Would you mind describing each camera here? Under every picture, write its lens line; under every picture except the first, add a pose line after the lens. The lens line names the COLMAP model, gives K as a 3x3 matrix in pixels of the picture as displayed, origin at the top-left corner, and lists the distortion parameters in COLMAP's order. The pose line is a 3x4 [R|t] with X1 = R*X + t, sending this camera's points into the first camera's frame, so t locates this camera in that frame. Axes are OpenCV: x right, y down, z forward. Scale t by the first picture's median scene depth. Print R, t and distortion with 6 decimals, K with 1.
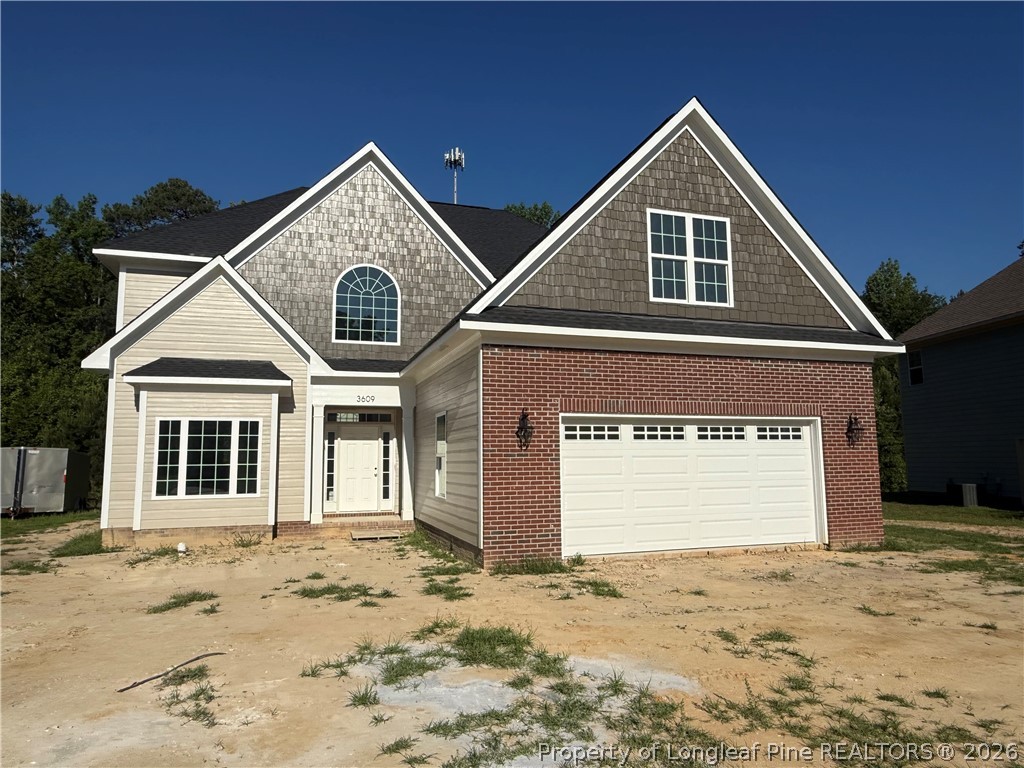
lens RADIAL K [[653.8, 0, 515.9], [0, 653.8, 385.0], [0, 0, 1]] dist [0.001817, -0.002831]
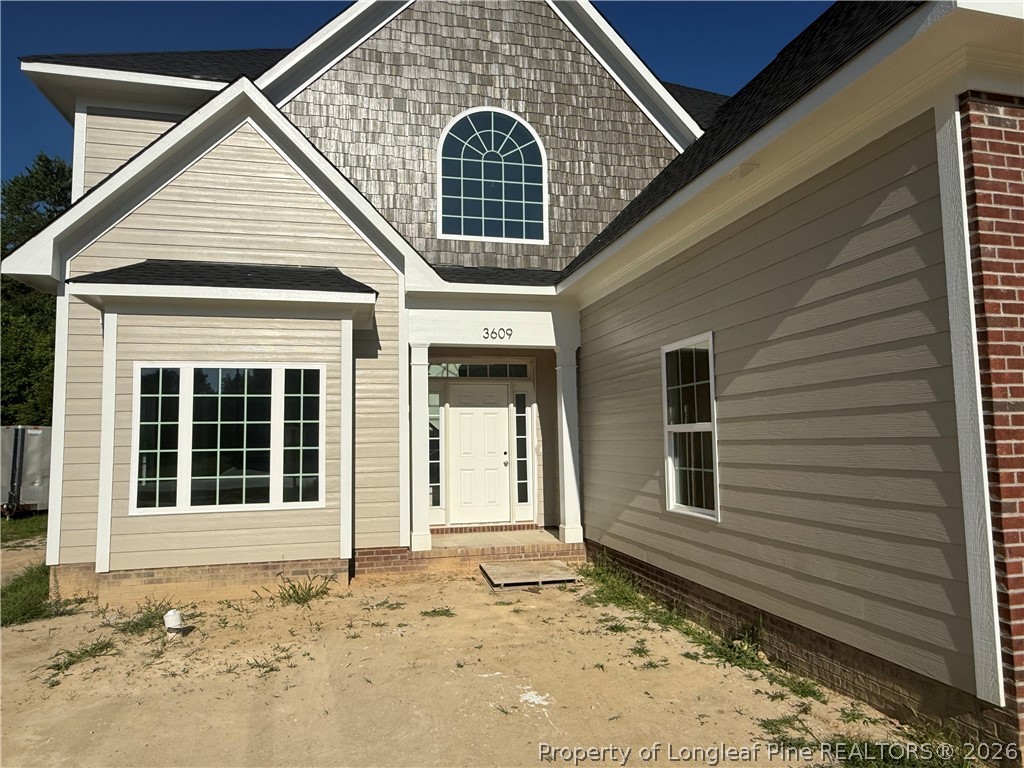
lens RADIAL K [[653.8, 0, 508.7], [0, 653.8, 383.6], [0, 0, 1]] dist [0.001817, -0.002831]
pose [[0.996365, -0.013394, -0.084133, -0.182050], [0.015794, 0.999485, 0.027927, 0.052268], [0.083716, -0.029155, 0.996063, 0.449643]]
